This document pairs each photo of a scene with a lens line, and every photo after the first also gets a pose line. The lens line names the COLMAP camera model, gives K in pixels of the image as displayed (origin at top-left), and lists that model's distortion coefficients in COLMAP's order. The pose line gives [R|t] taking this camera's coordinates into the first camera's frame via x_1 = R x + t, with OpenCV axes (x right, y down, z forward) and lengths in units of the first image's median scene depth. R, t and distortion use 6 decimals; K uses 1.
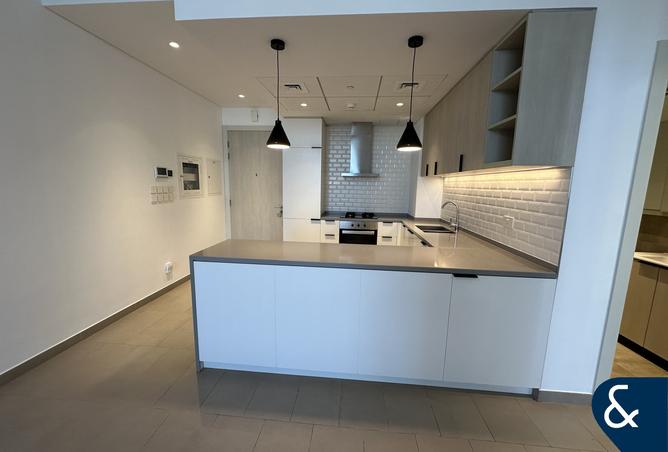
lens RADIAL K [[264.5, 0, 334.0], [0, 264.5, 226.0], [0, 0, 1]] dist [-0.000753, -0.000067]
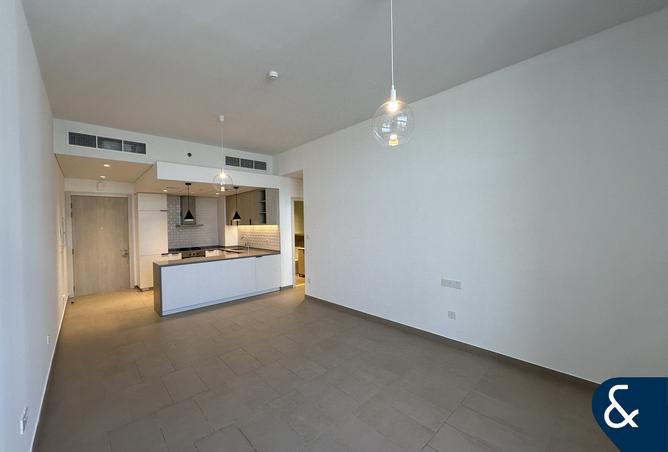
lens RADIAL K [[264.5, 0, 334.0], [0, 264.5, 226.0], [0, 0, 1]] dist [-0.000753, -0.000067]
pose [[0.662549, -0.042505, 0.747811, -0.599859], [0.147538, 0.986234, -0.074660, 0.080073], [-0.734344, 0.159797, 0.659700, -0.869544]]
